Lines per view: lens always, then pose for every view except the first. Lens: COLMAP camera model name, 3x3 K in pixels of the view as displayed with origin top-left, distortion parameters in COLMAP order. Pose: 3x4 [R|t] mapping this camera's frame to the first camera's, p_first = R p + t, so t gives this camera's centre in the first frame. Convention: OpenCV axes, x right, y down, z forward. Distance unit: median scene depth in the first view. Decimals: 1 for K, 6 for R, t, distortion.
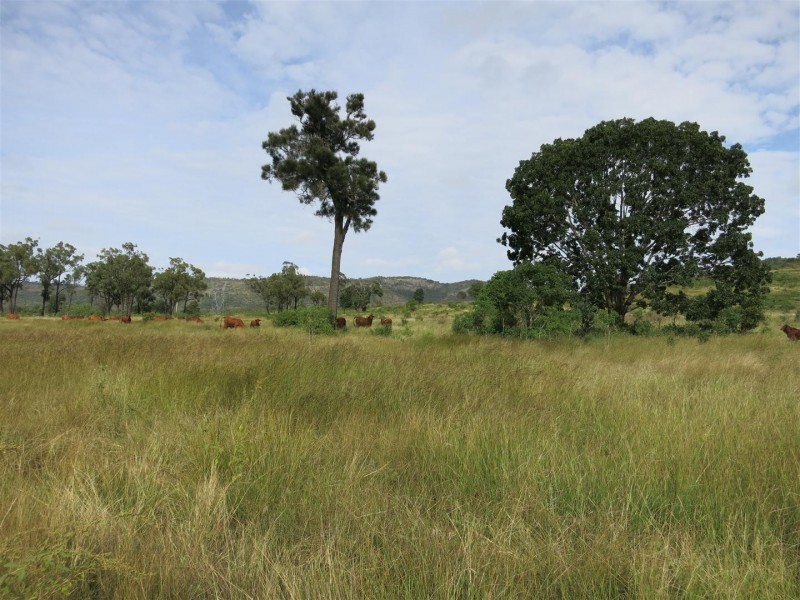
lens RADIAL K [[576.9, 0, 400.0], [0, 576.9, 317.3], [0, 0, 1]] dist [-0.111806, 0.038798]
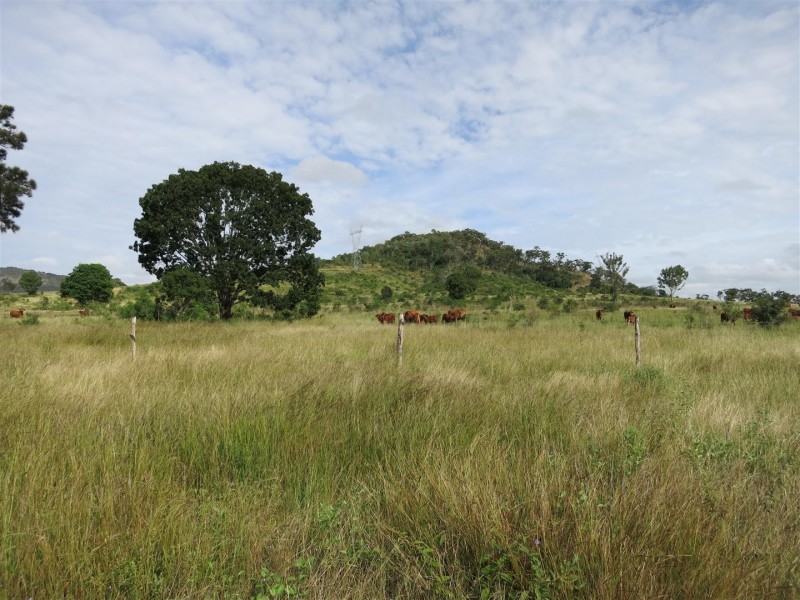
lens RADIAL K [[576.9, 0, 400.0], [0, 576.9, 317.3], [0, 0, 1]] dist [-0.111806, 0.038798]
pose [[0.741851, -0.009520, 0.670498, -0.224113], [0.002354, 0.999930, 0.011593, 0.006687], [-0.670561, -0.007022, 0.741821, -0.299599]]
